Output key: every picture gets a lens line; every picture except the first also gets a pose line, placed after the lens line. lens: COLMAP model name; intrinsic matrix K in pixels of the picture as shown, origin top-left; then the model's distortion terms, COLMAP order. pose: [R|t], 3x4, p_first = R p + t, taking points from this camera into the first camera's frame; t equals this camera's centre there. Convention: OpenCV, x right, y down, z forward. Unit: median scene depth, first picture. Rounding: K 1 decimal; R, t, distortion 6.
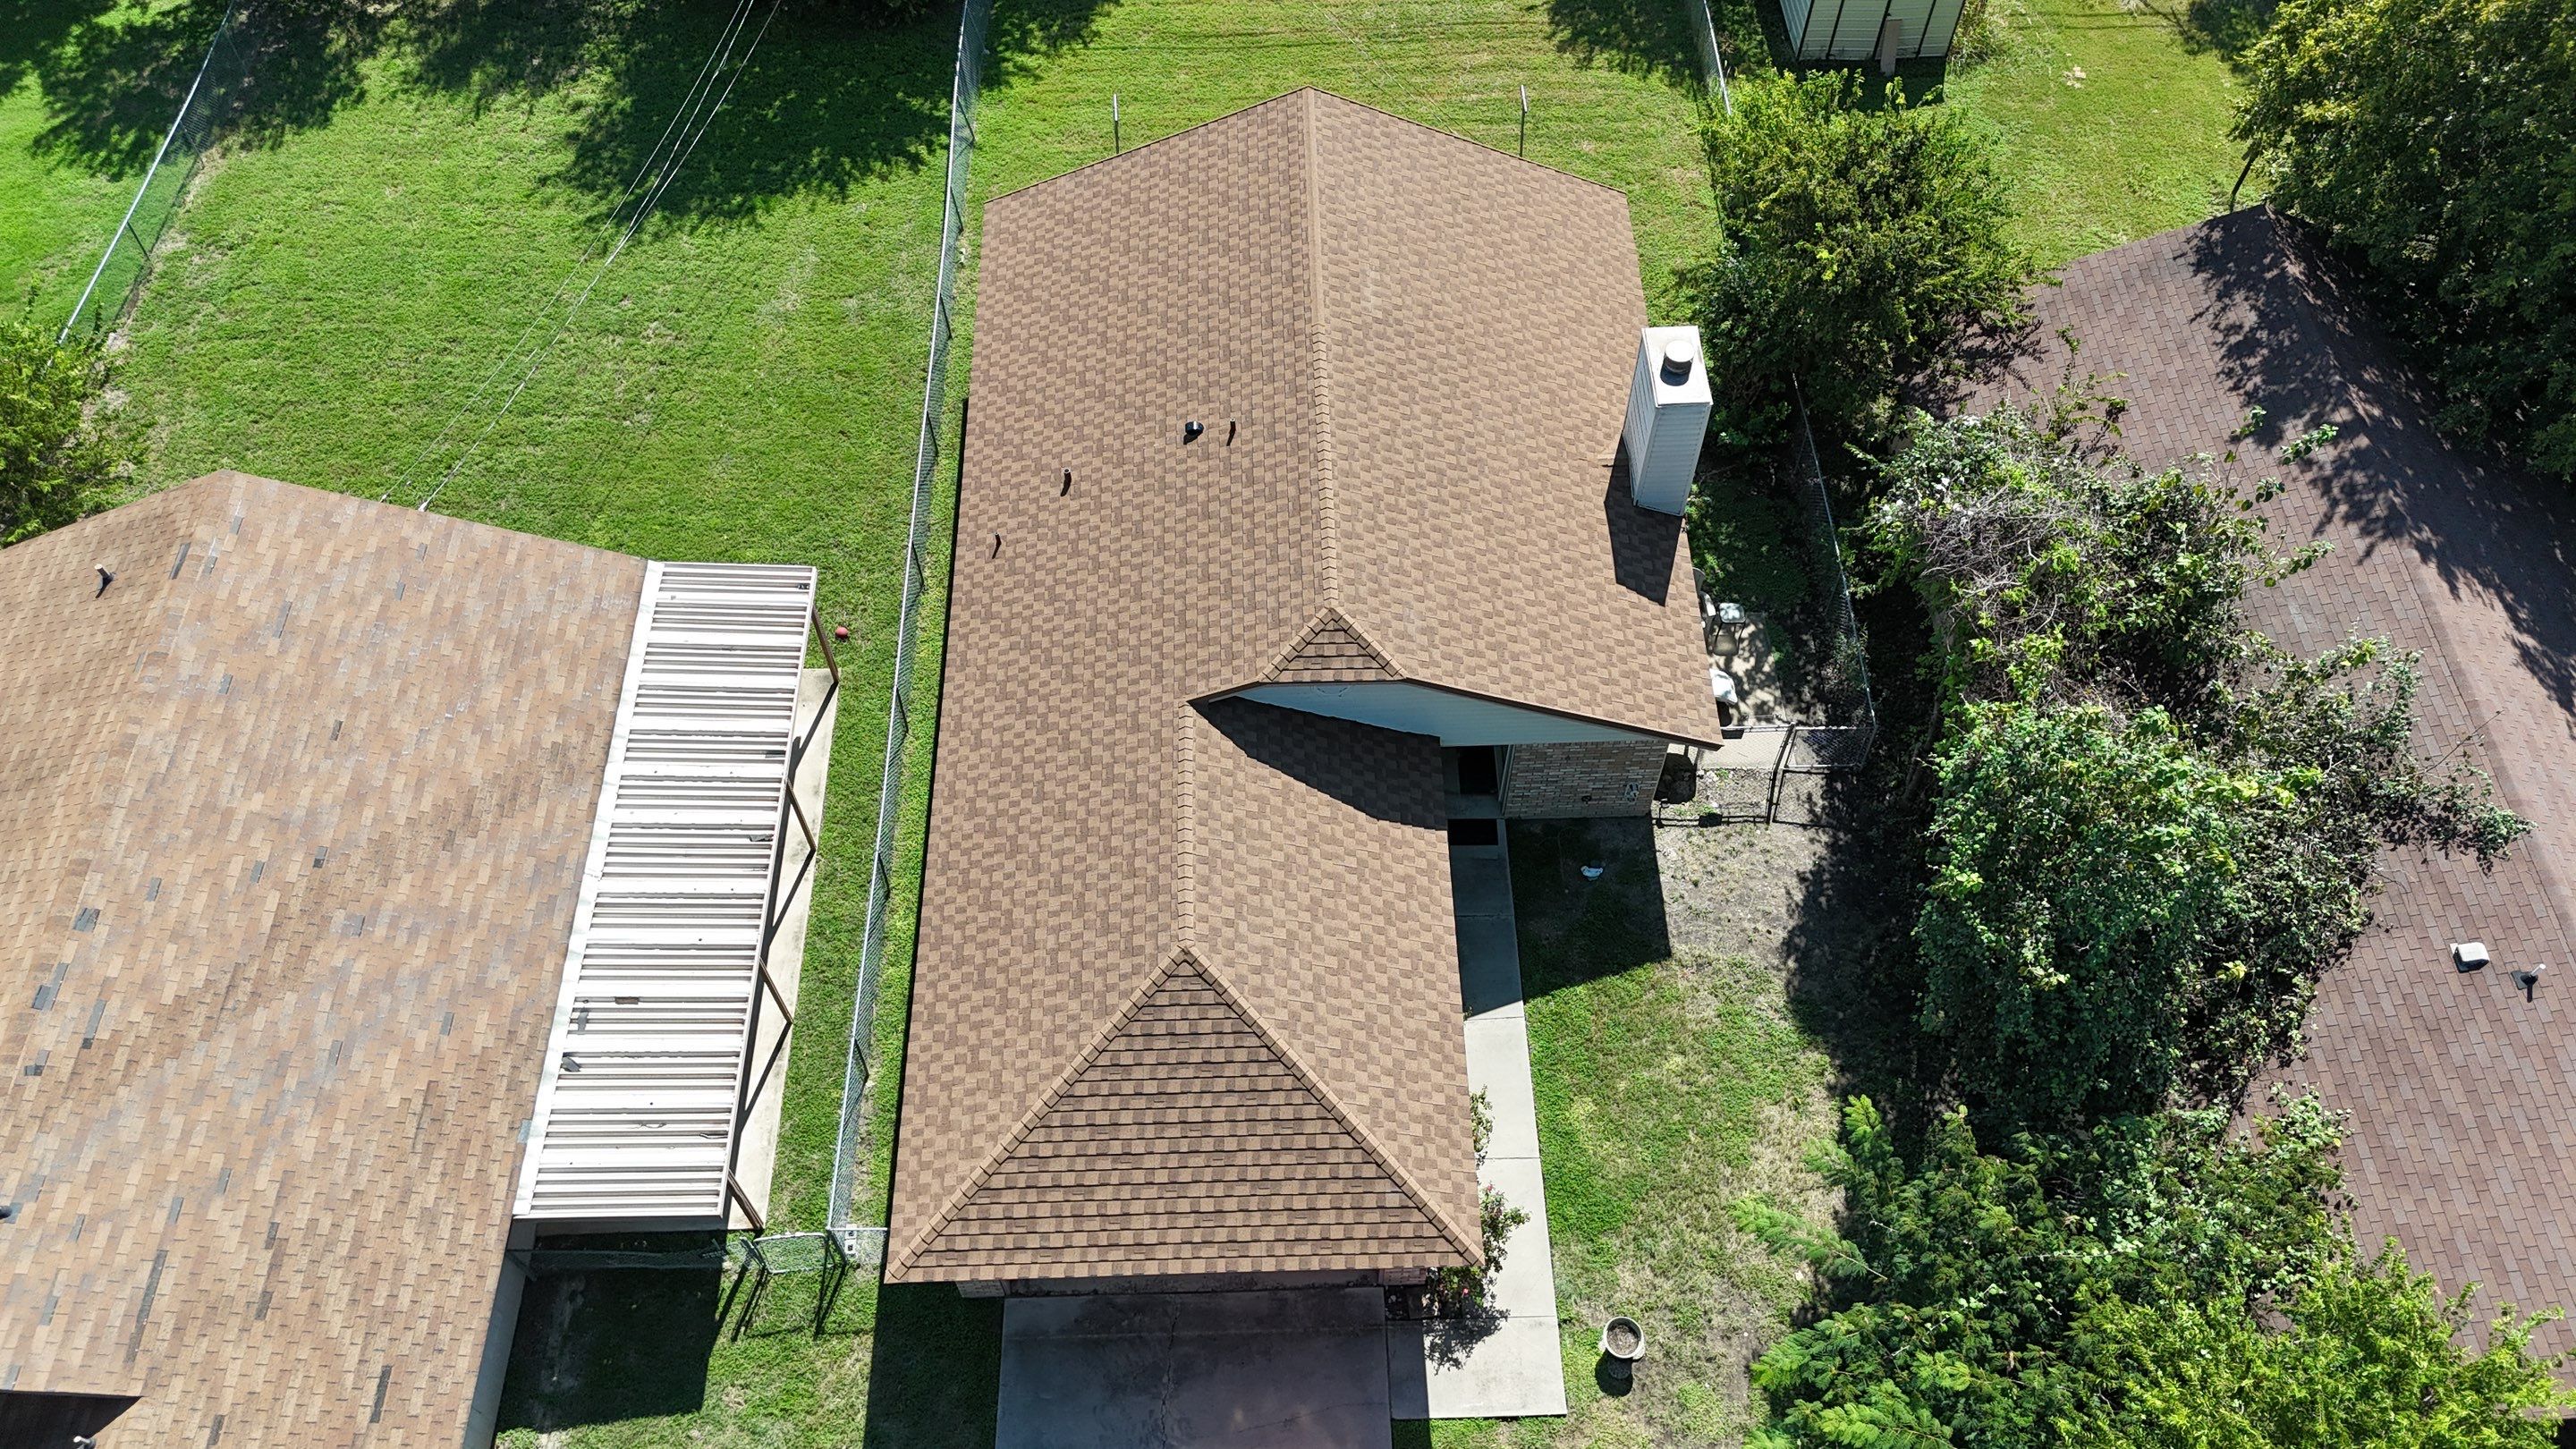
lens RADIAL K [[1890.7, 0, 1288.0], [0, 1890.7, 724.5], [0, 0, 1]] dist [0.091972, -0.094495]
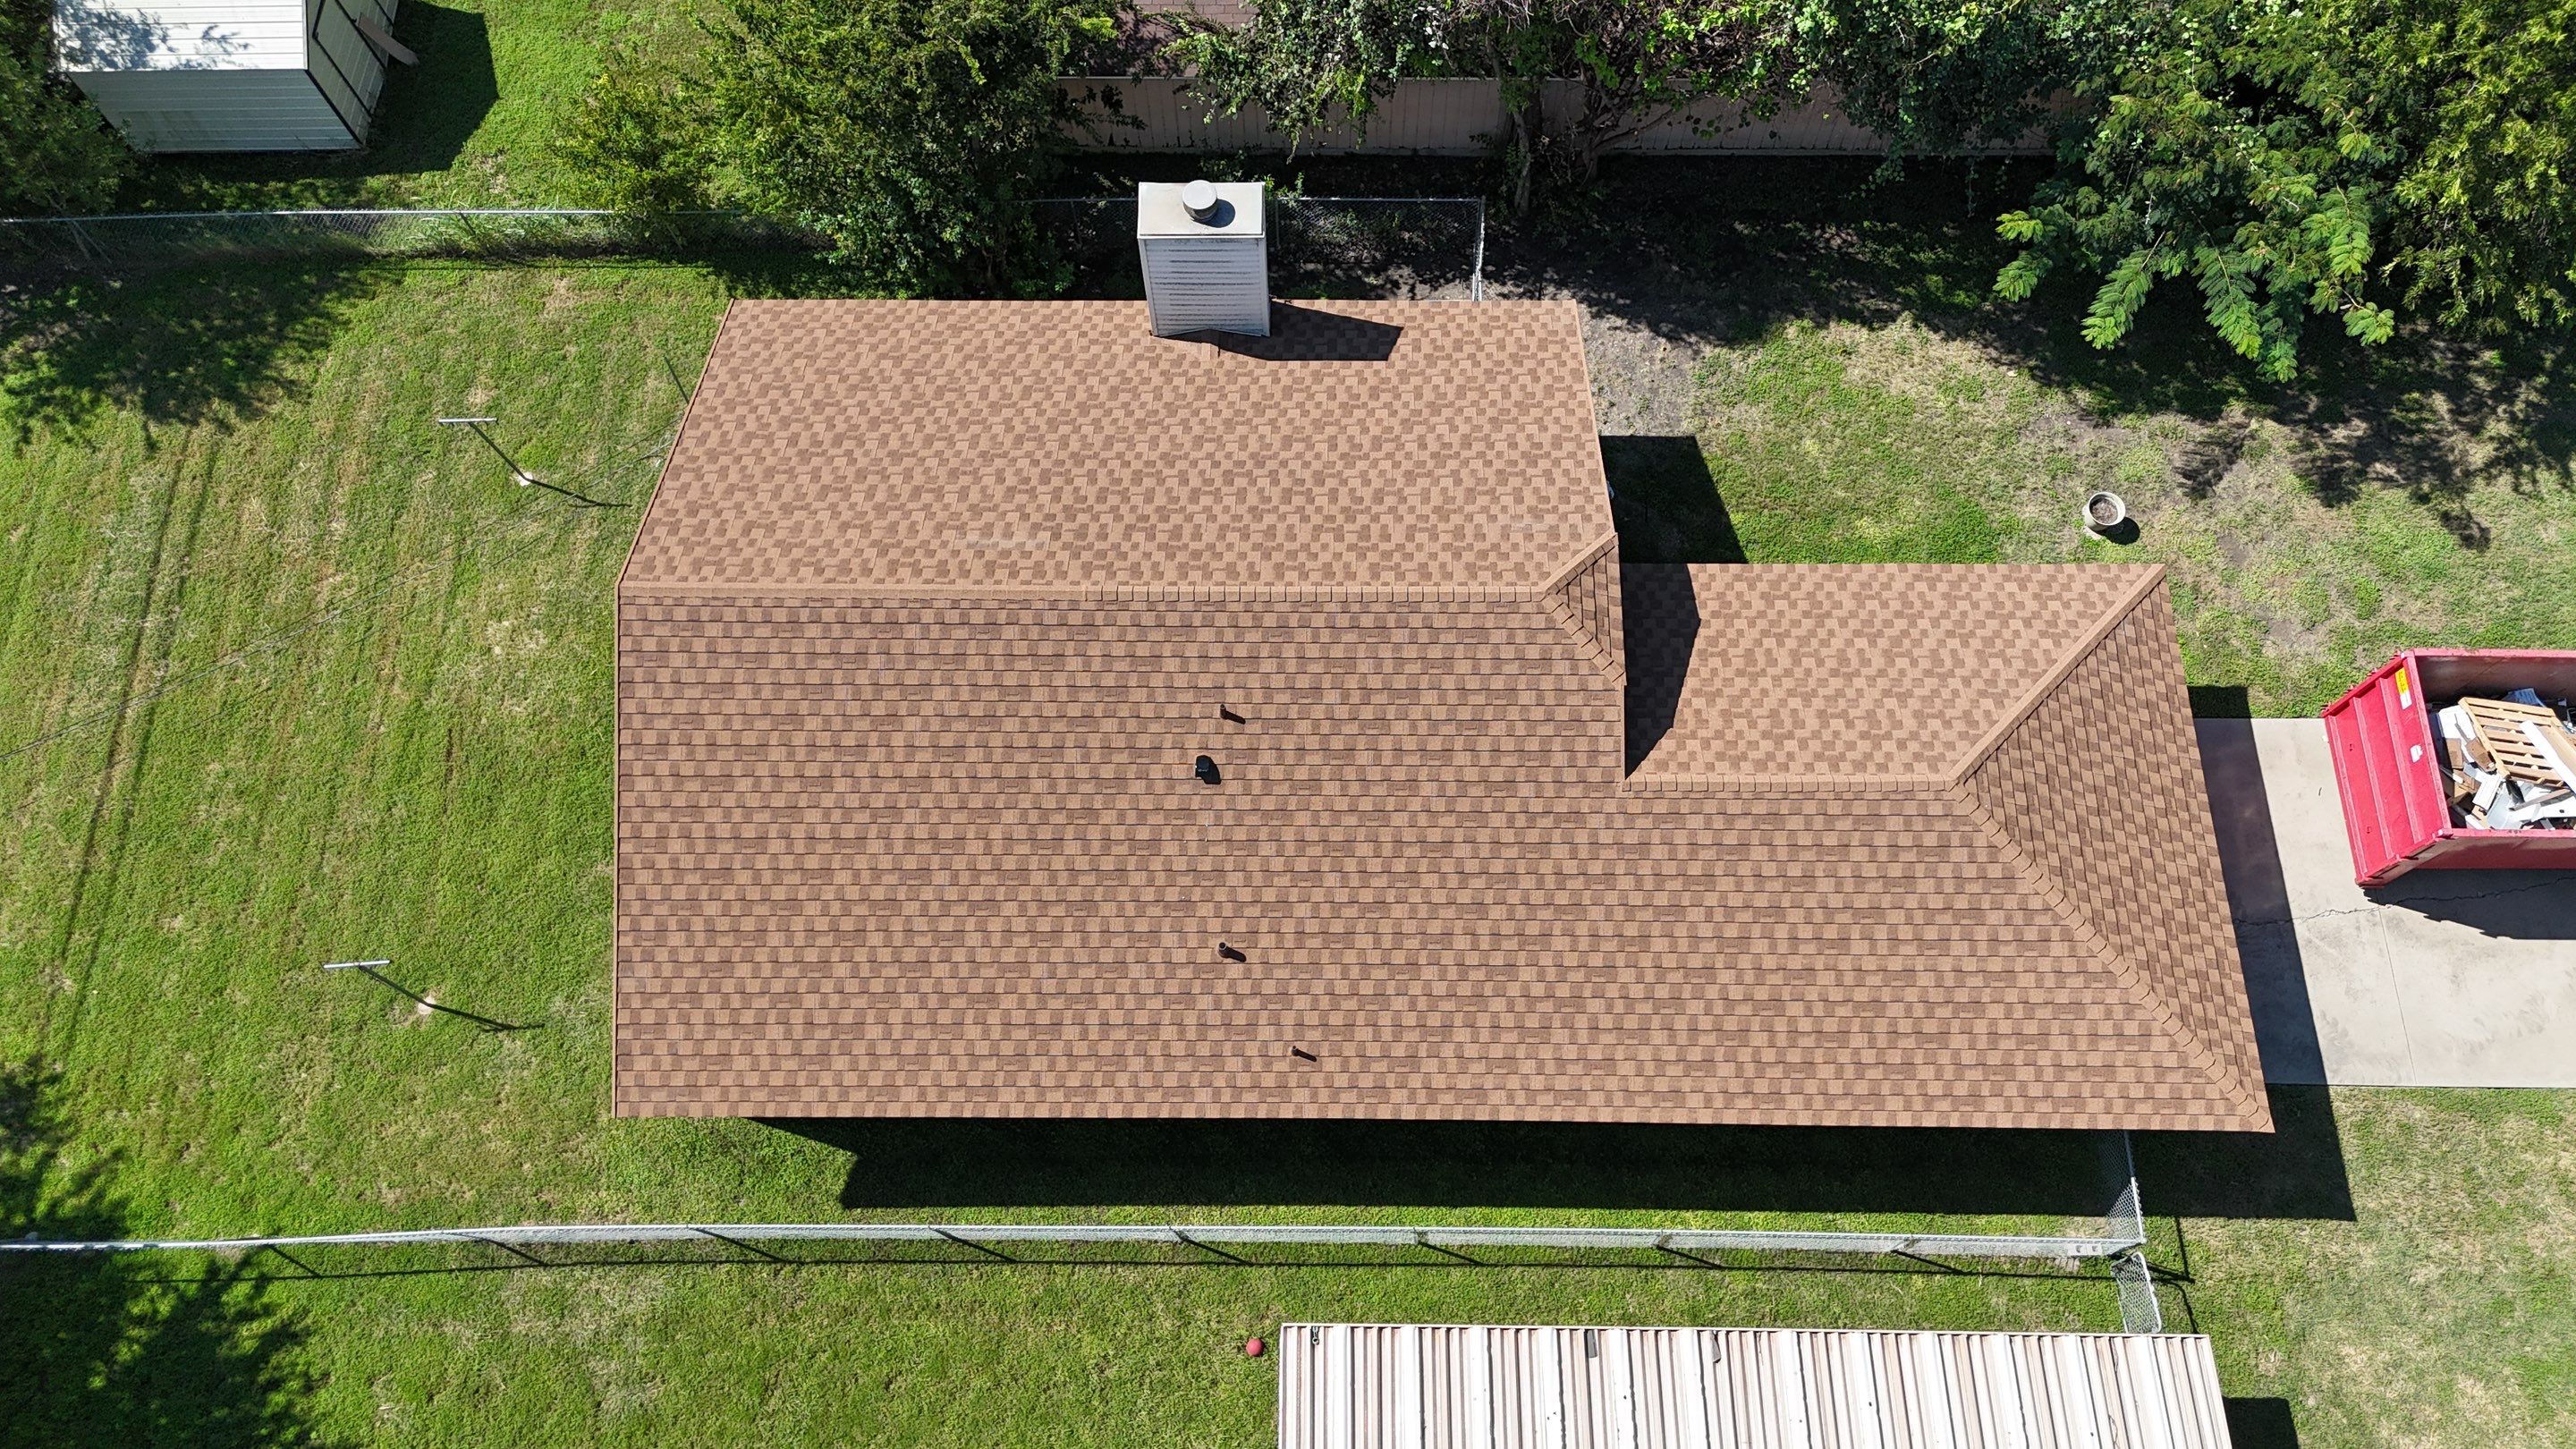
lens RADIAL K [[1890.7, 0, 1288.0], [0, 1890.7, 724.5], [0, 0, 1]] dist [0.091972, -0.094495]
pose [[0.032542, -0.921951, 0.385938, -0.352110], [0.838437, 0.235364, 0.491556, -0.544185], [-0.544026, 0.307588, 0.780657, 0.396524]]
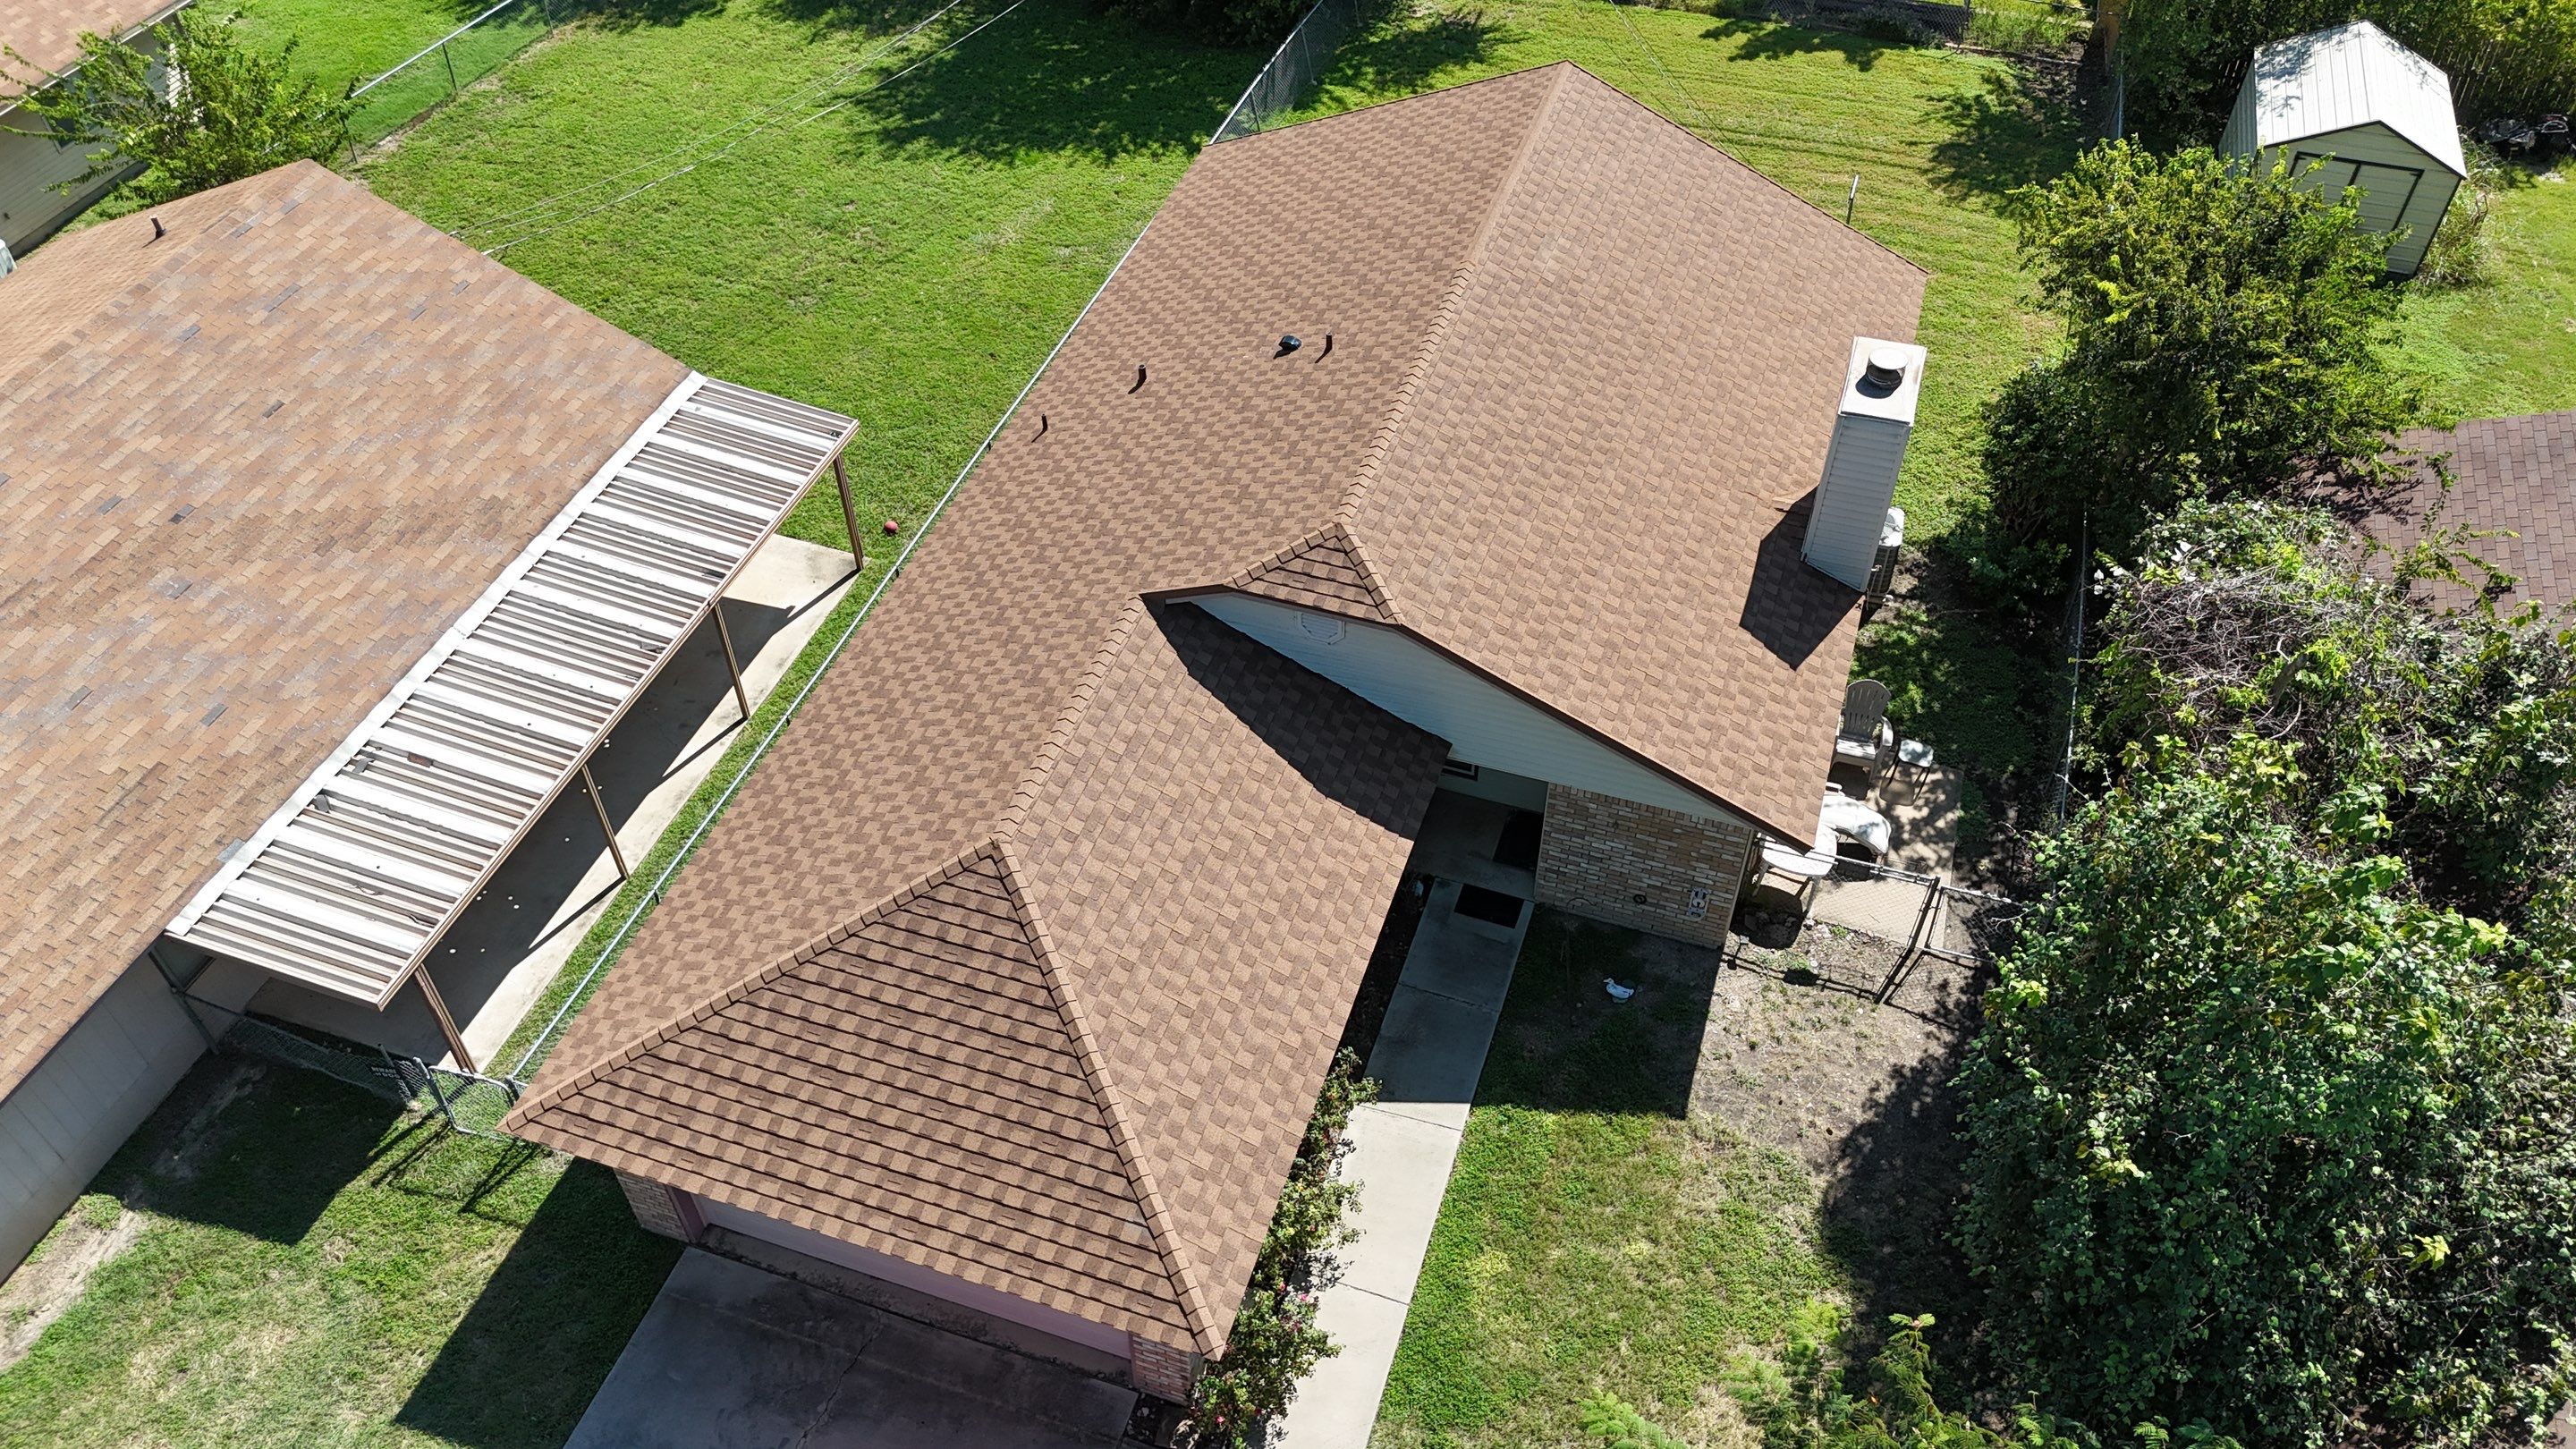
lens RADIAL K [[1896.9, 0, 1288.0], [0, 1896.9, 724.5], [0, 0, 1]] dist [0.064032, -0.053485]
pose [[0.938754, 0.248224, -0.239010, 0.205928], [-0.286928, 0.947179, -0.143266, 0.133377], [0.190823, 0.203070, 0.960390, 0.238123]]
